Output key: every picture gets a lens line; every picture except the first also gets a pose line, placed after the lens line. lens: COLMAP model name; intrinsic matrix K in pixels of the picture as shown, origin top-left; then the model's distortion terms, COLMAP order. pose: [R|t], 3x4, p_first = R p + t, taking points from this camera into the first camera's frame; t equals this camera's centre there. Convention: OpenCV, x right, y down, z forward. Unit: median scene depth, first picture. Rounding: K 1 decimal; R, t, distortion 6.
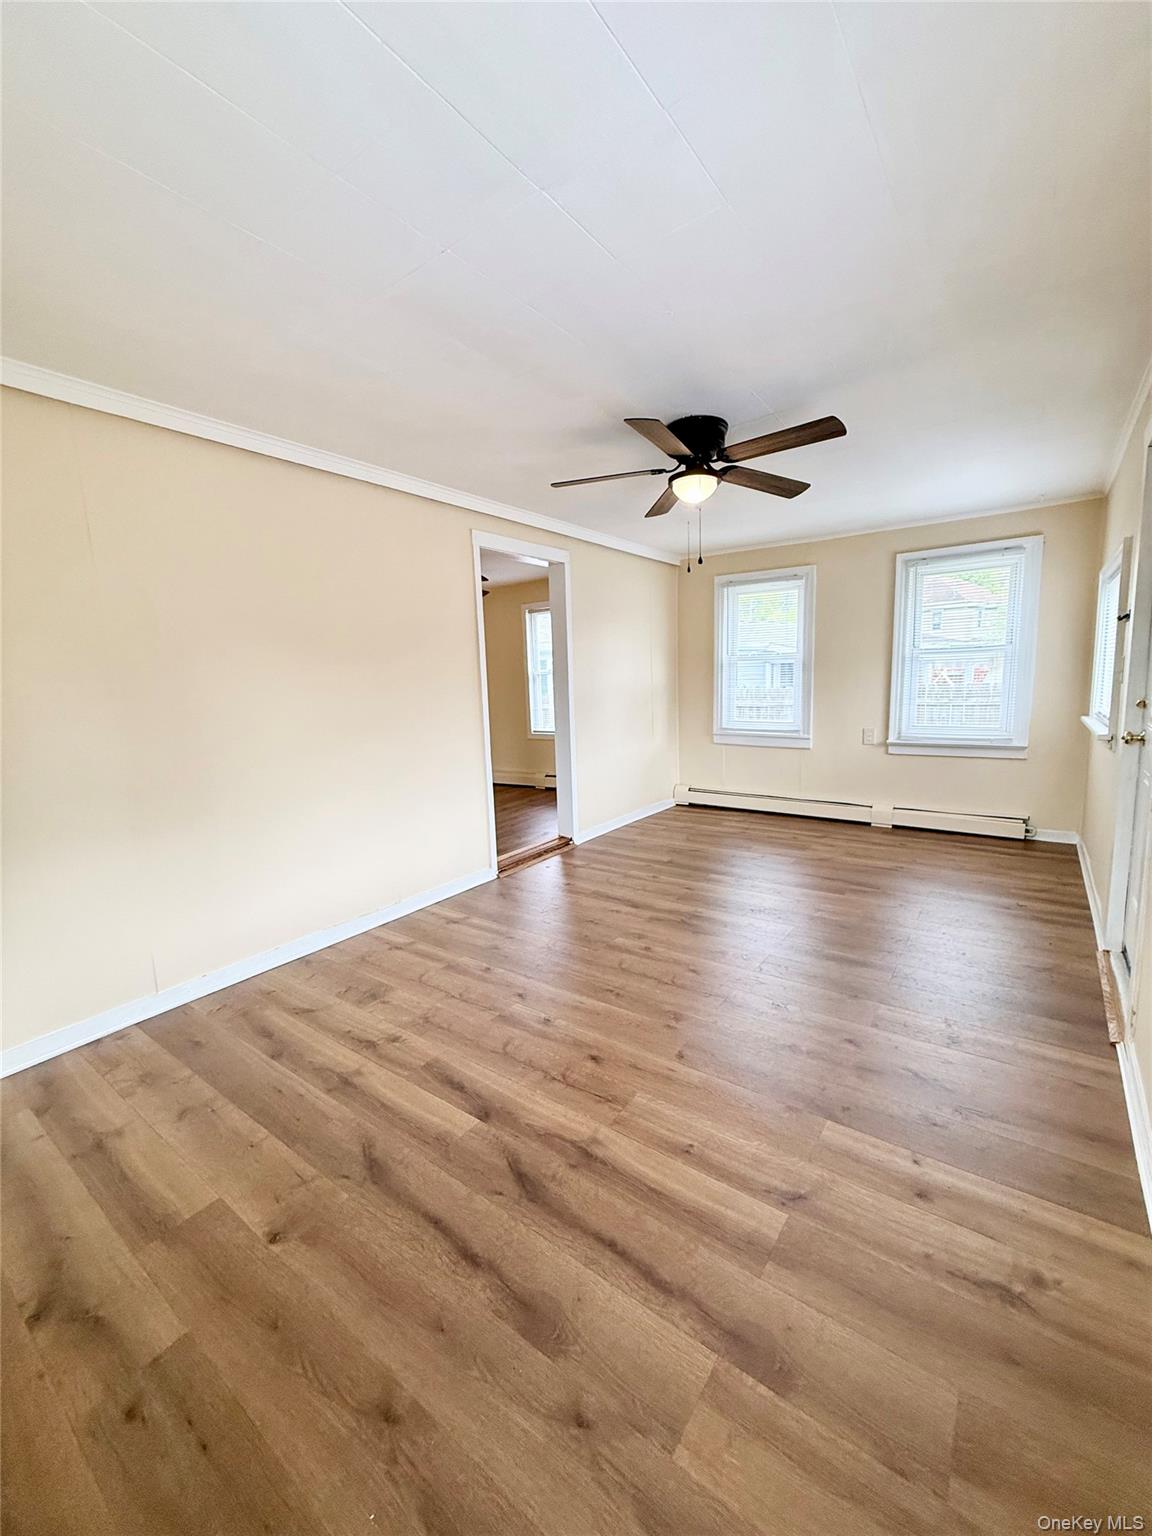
lens RADIAL K [[615.2, 0, 573.8], [0, 615.2, 762.5], [0, 0, 1]] dist [0.001129, -0.000292]
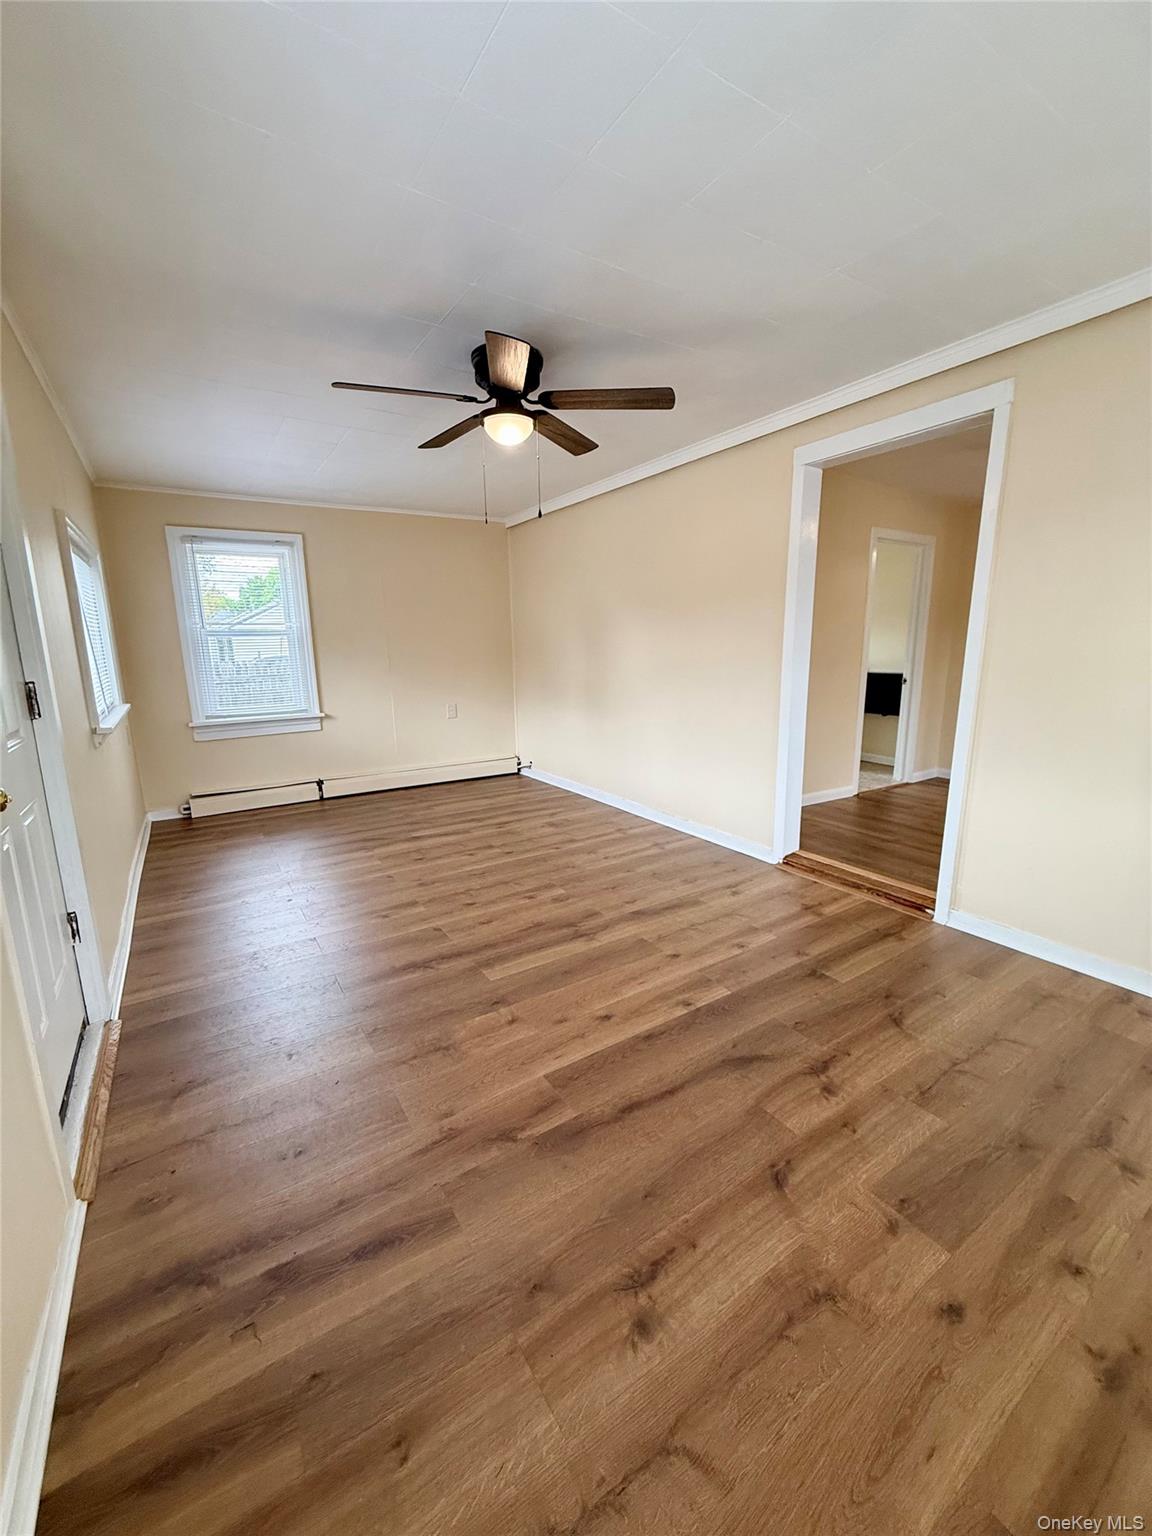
lens RADIAL K [[615.2, 0, 573.8], [0, 615.2, 762.5], [0, 0, 1]] dist [0.001129, -0.000292]
pose [[-0.354890, 0.223518, -0.907795, 0.961989], [-0.097476, 0.956861, 0.273706, -0.210487], [0.929813, 0.185624, -0.317793, 1.301024]]
